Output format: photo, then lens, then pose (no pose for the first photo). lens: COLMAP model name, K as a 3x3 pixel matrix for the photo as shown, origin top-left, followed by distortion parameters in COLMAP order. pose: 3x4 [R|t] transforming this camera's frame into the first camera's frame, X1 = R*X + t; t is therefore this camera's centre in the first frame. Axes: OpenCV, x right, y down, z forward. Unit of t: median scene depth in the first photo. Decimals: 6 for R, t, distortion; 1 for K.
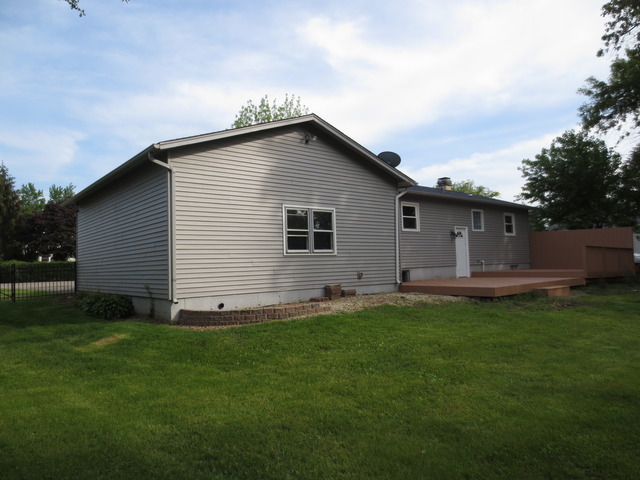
lens RADIAL K [[450.1, 0, 322.3], [0, 450.1, 241.4], [0, 0, 1]] dist [-0.029964, 0.001665]
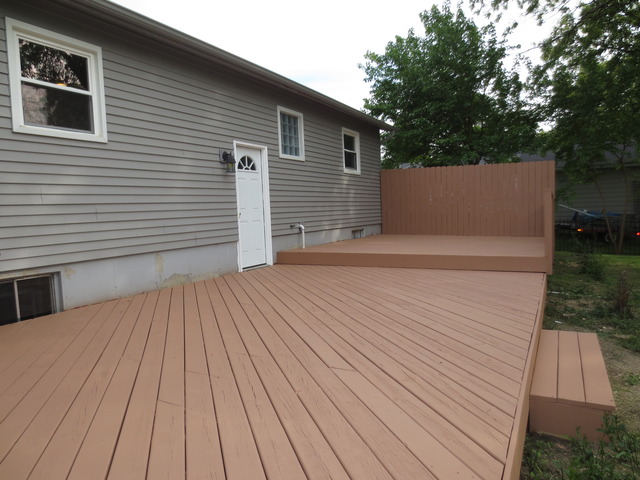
lens RADIAL K [[450.1, 0, 322.3], [0, 450.1, 241.4], [0, 0, 1]] dist [-0.029964, 0.001665]
pose [[0.926162, -0.029850, 0.375942, 0.205251], [-0.012916, 0.993767, 0.110724, 0.008727], [-0.376904, -0.107404, 0.920004, 0.569776]]
